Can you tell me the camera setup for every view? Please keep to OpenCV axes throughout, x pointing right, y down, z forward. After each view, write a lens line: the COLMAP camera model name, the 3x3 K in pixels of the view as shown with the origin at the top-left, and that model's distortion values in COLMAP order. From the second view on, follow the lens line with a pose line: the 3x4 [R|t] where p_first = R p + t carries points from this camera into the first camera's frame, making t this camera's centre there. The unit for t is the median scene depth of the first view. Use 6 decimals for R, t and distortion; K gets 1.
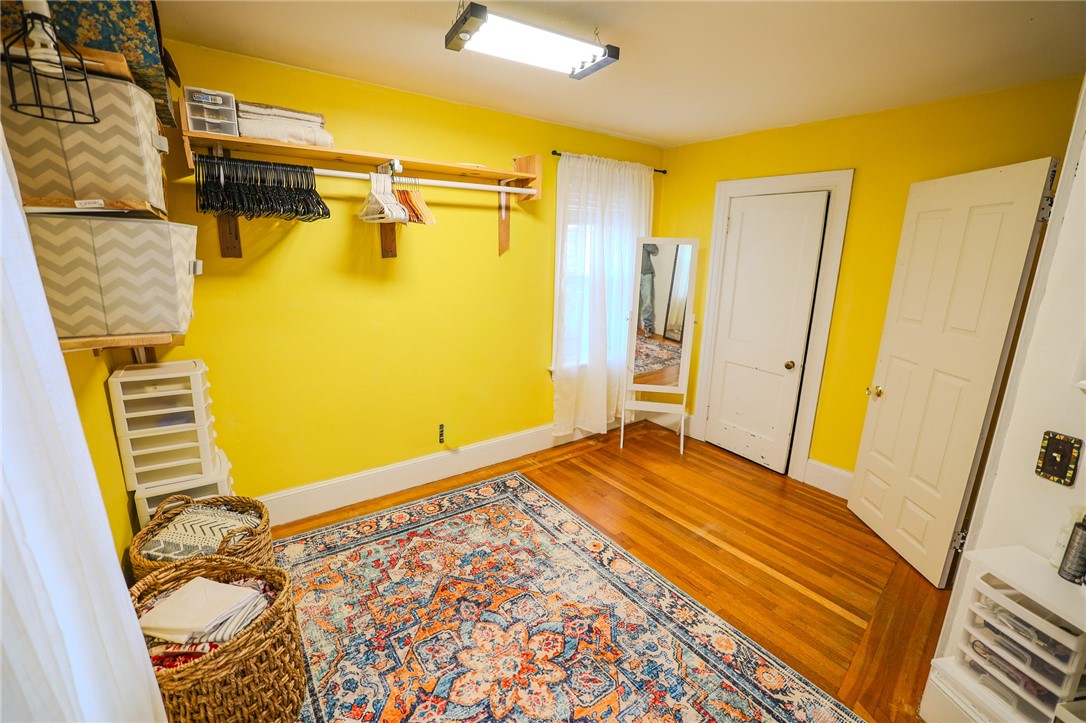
lens RADIAL K [[461.7, 0, 540.0], [0, 461.7, 357.7], [0, 0, 1]] dist [-0.011246, 0.003158]
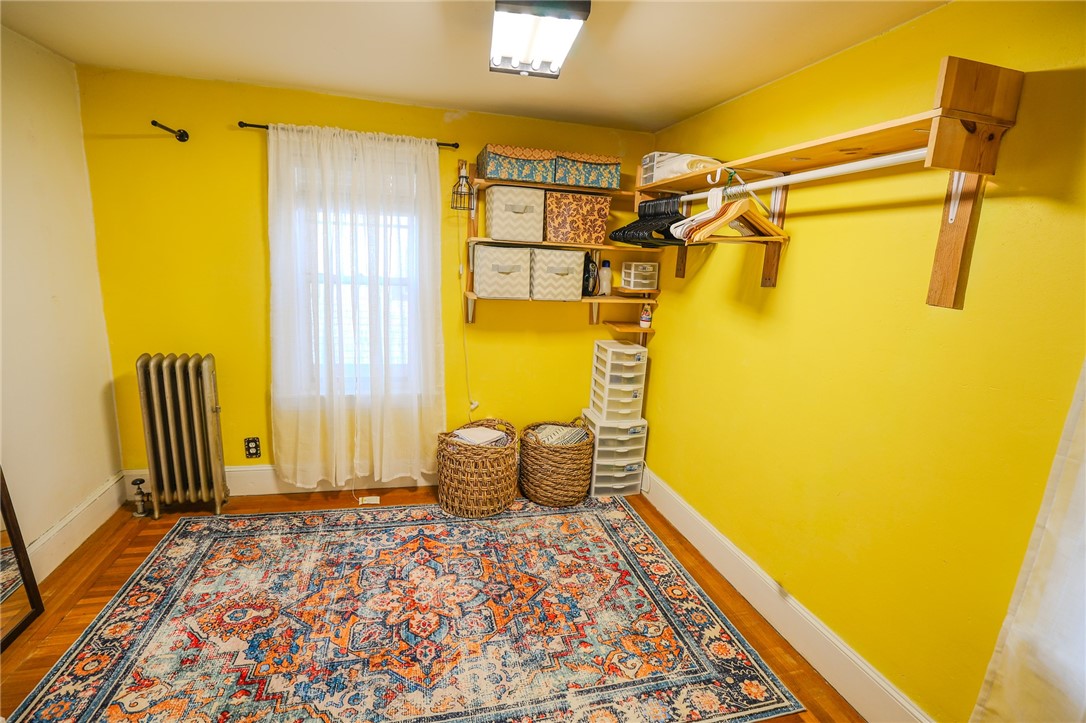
lens RADIAL K [[506.0, 0, 541.1], [0, 506.0, 365.8], [0, 0, 1]] dist [-0.003002, 0.000837]
pose [[-0.352416, 0.156586, -0.922650, 0.831257], [-0.269589, 0.927123, 0.260317, -0.281864], [0.896172, 0.340476, -0.284519, 1.258706]]
